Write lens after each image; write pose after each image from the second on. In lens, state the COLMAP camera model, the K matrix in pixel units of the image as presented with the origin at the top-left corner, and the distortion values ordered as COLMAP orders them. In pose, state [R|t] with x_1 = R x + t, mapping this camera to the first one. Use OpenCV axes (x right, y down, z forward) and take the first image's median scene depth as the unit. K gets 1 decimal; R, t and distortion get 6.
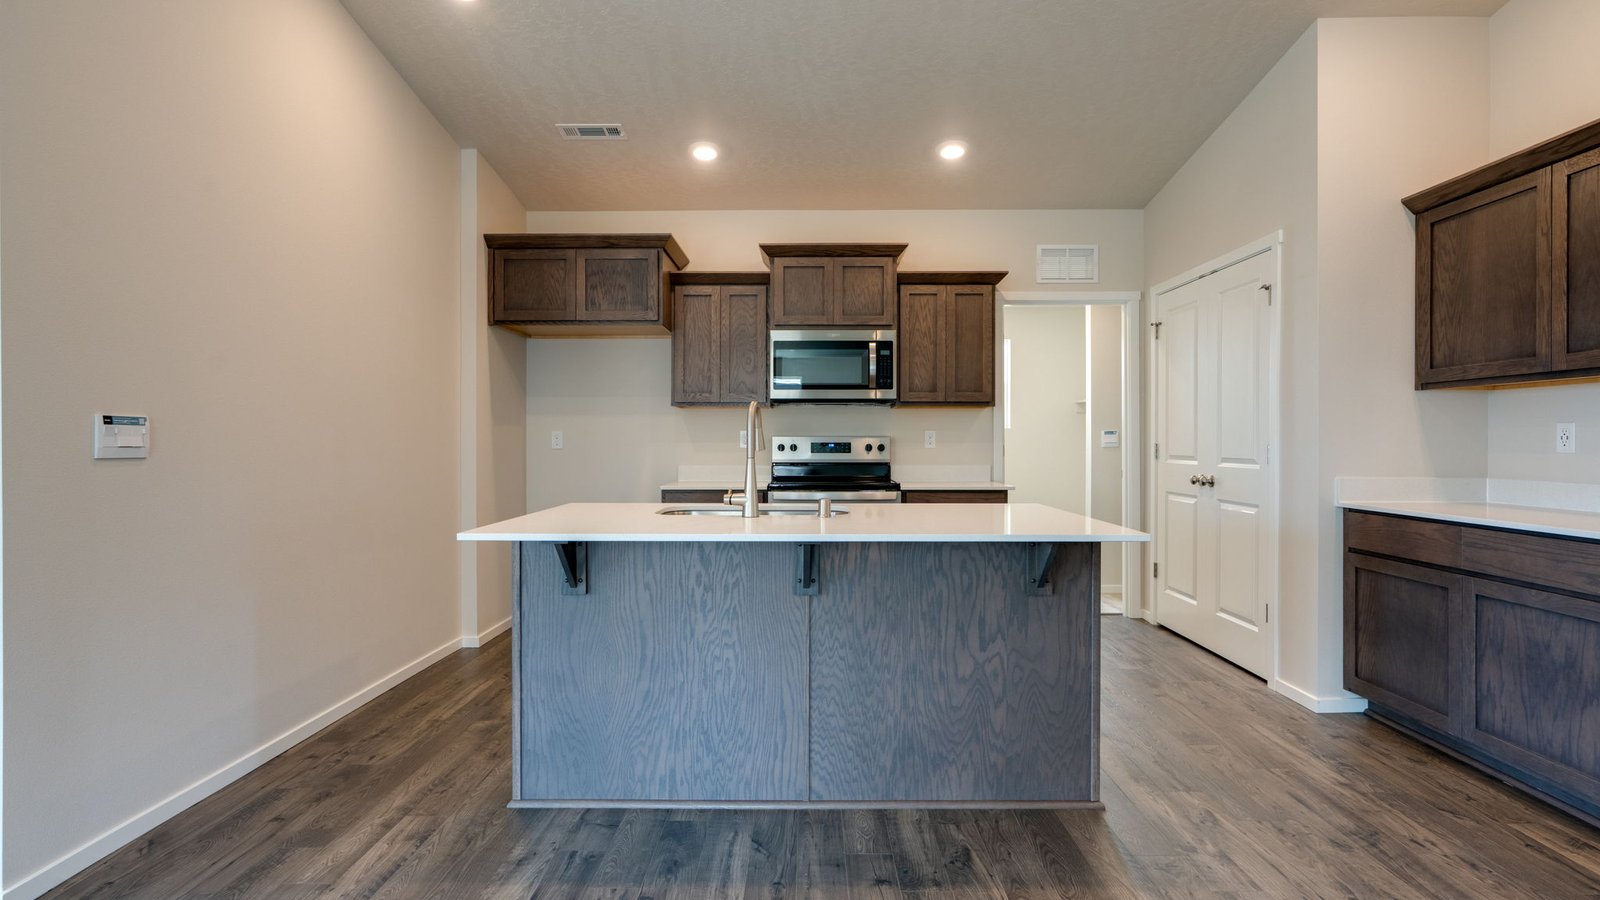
lens RADIAL K [[788.3, 0, 799.1], [0, 788.3, 443.5], [0, 0, 1]] dist [-0.003349, 0.001007]
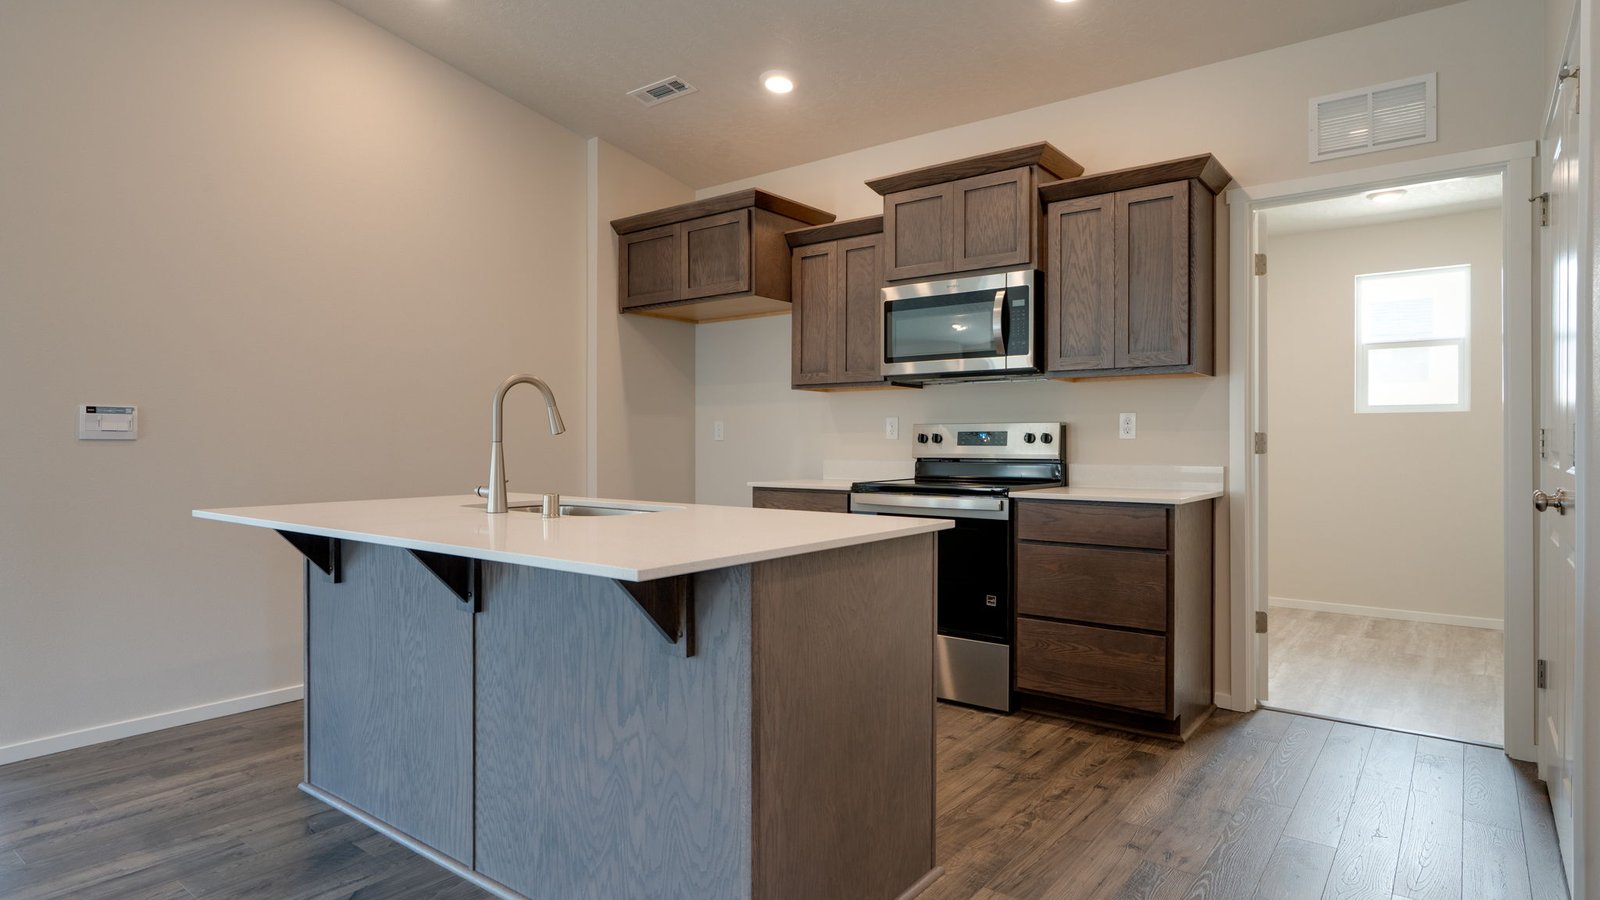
lens RADIAL K [[867.2, 0, 800.2], [0, 867.2, 443.8], [0, 0, 1]] dist [-0.003745, 0.002012]
pose [[0.798177, 0.001447, -0.602421, 0.708317], [-0.001629, 0.999999, 0.000243, 0.018682], [0.602420, 0.000788, 0.798179, 0.439760]]
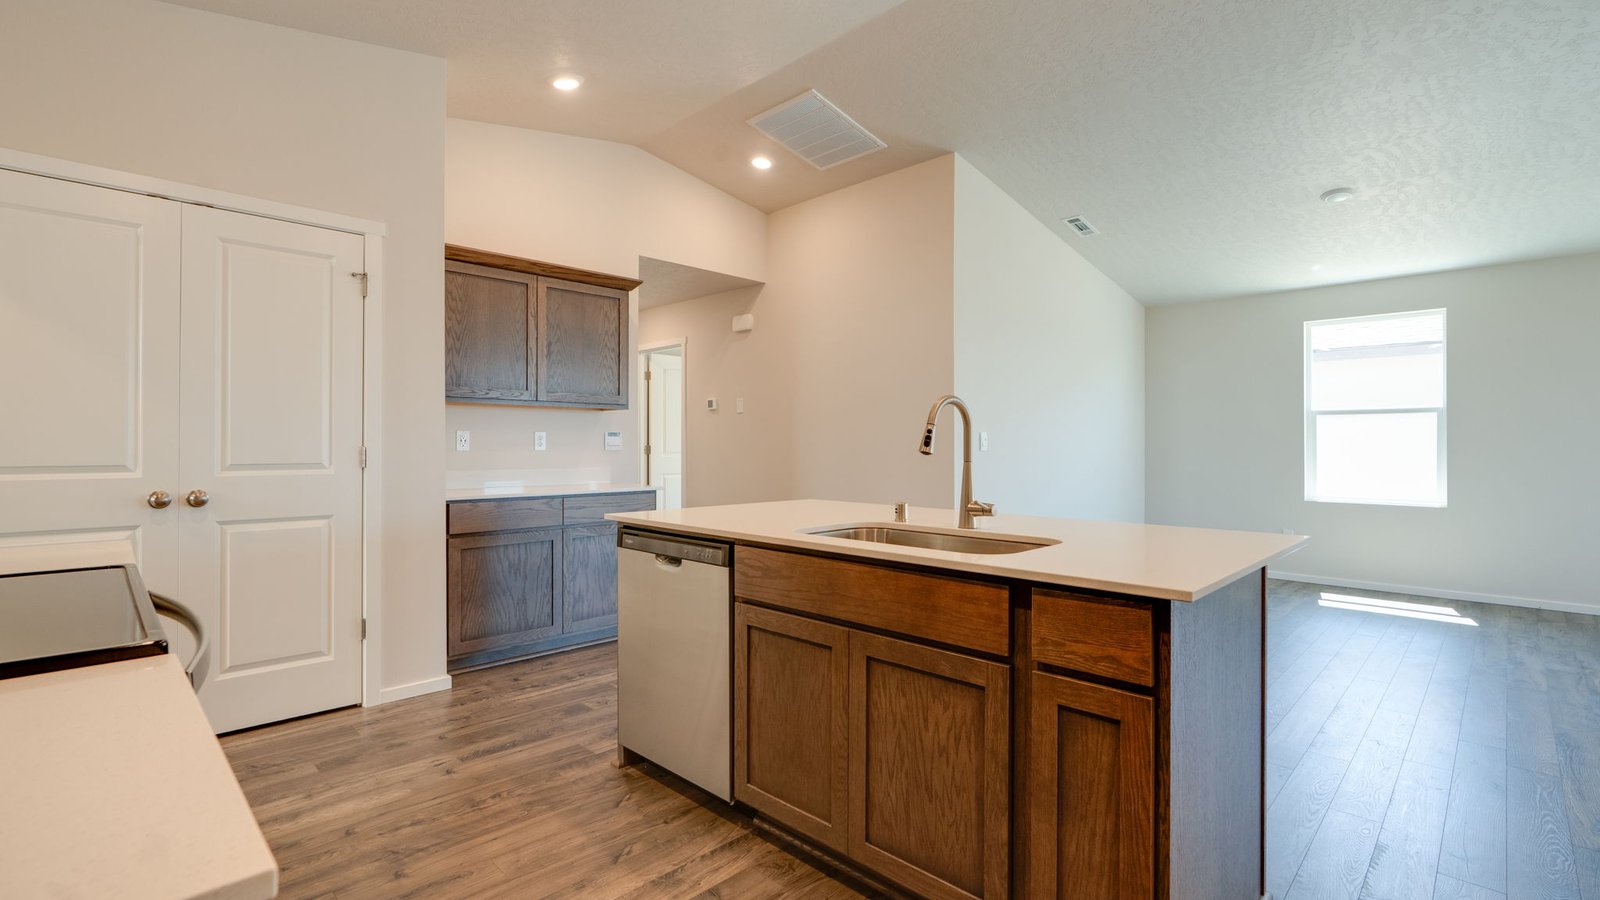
lens RADIAL K [[718.2, 0, 800.9], [0, 718.2, 442.9], [0, 0, 1]] dist [-0.011842, 0.004316]
pose [[-0.718062, 0.000078, 0.695979, -0.466647], [0.000558, 1.000000, 0.000463, -0.003455], [-0.695979, 0.000721, -0.718062, 1.628354]]
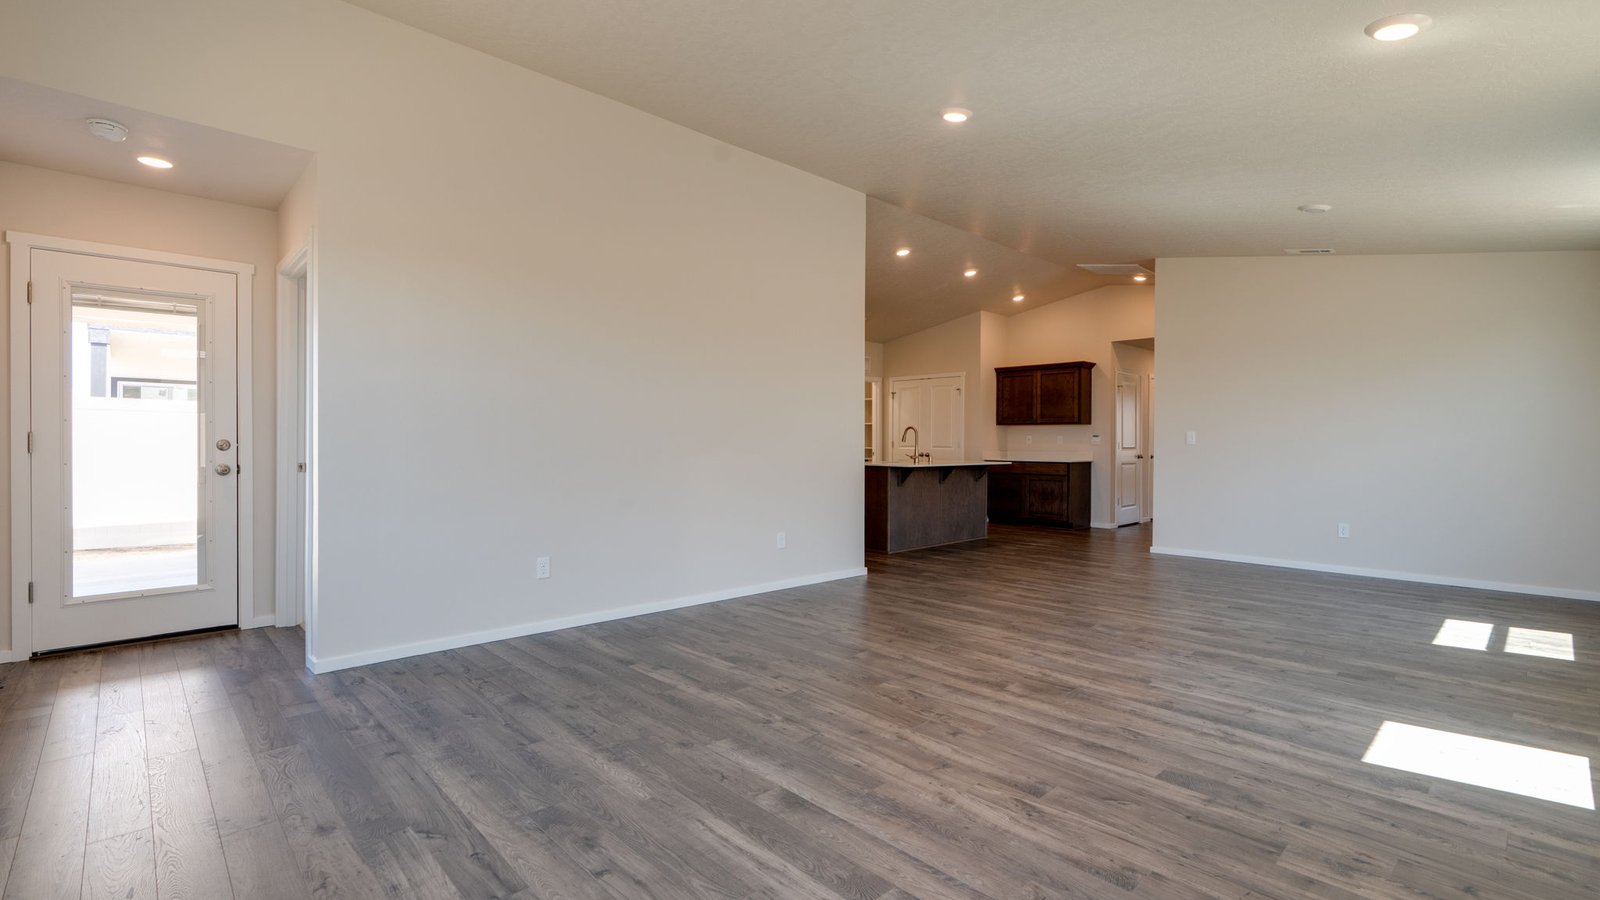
lens RADIAL K [[718.2, 0, 800.9], [0, 718.2, 442.9], [0, 0, 1]] dist [-0.011842, 0.004316]
pose [[0.714697, 0.003955, 0.699423, -2.314945], [-0.003439, 0.999992, -0.002140, 0.019937], [-0.699426, -0.000876, 0.714705, -0.716997]]
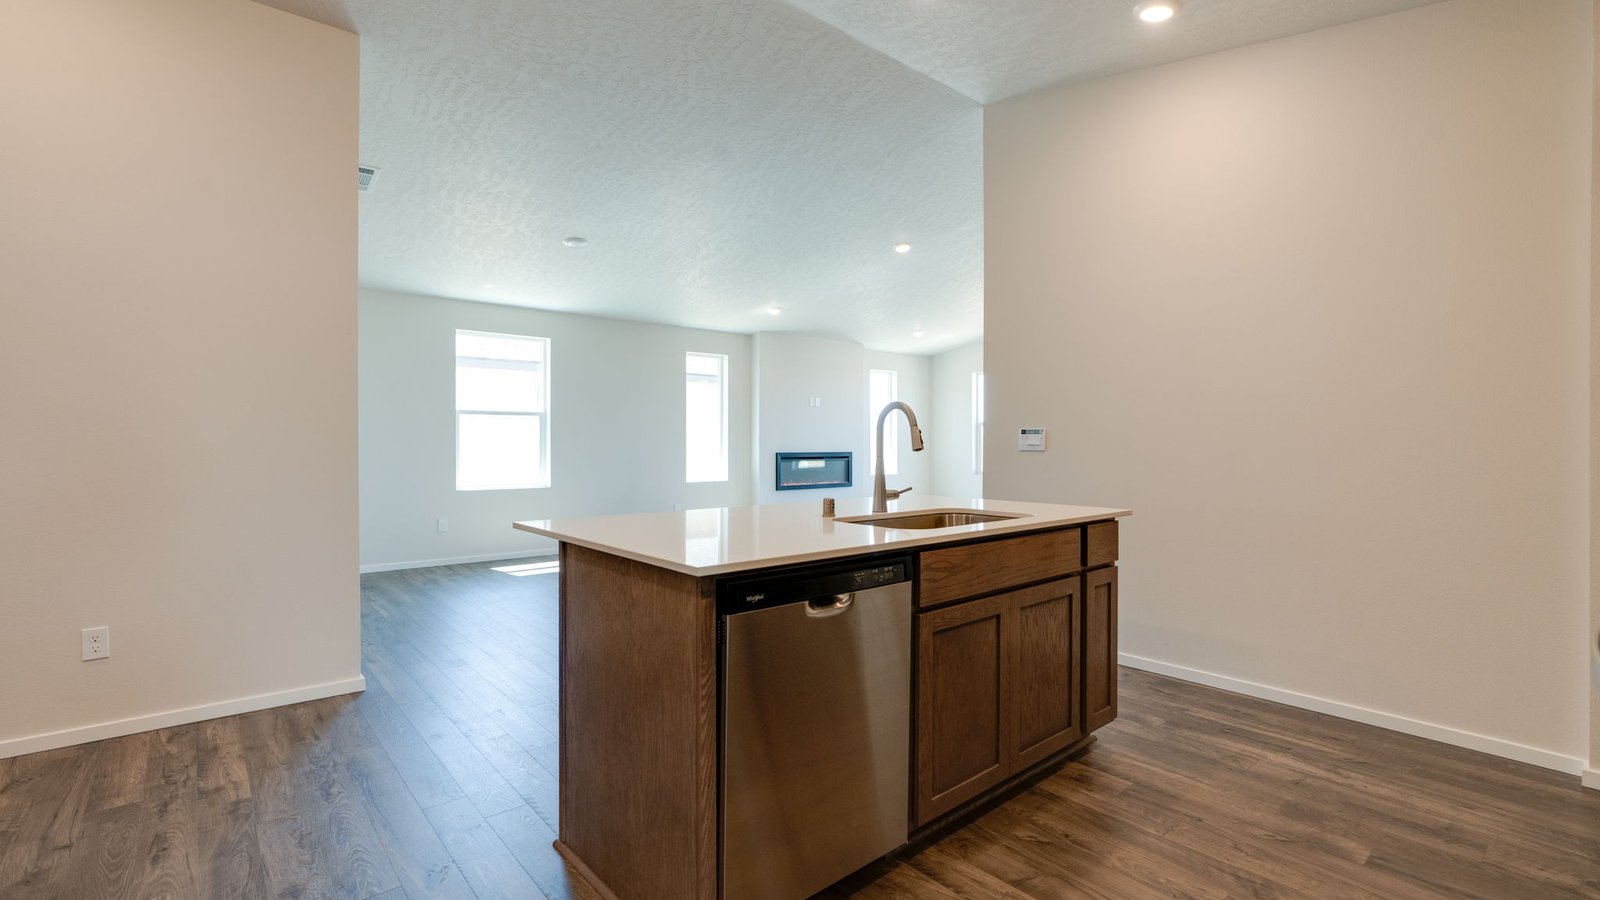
lens RADIAL K [[718.2, 0, 800.9], [0, 718.2, 442.9], [0, 0, 1]] dist [-0.011842, 0.004316]
pose [[-0.750680, -0.002298, -0.660662, 0.629436], [-0.006446, 0.999972, 0.003846, -0.003464], [0.660635, 0.007146, -0.750673, 1.578443]]
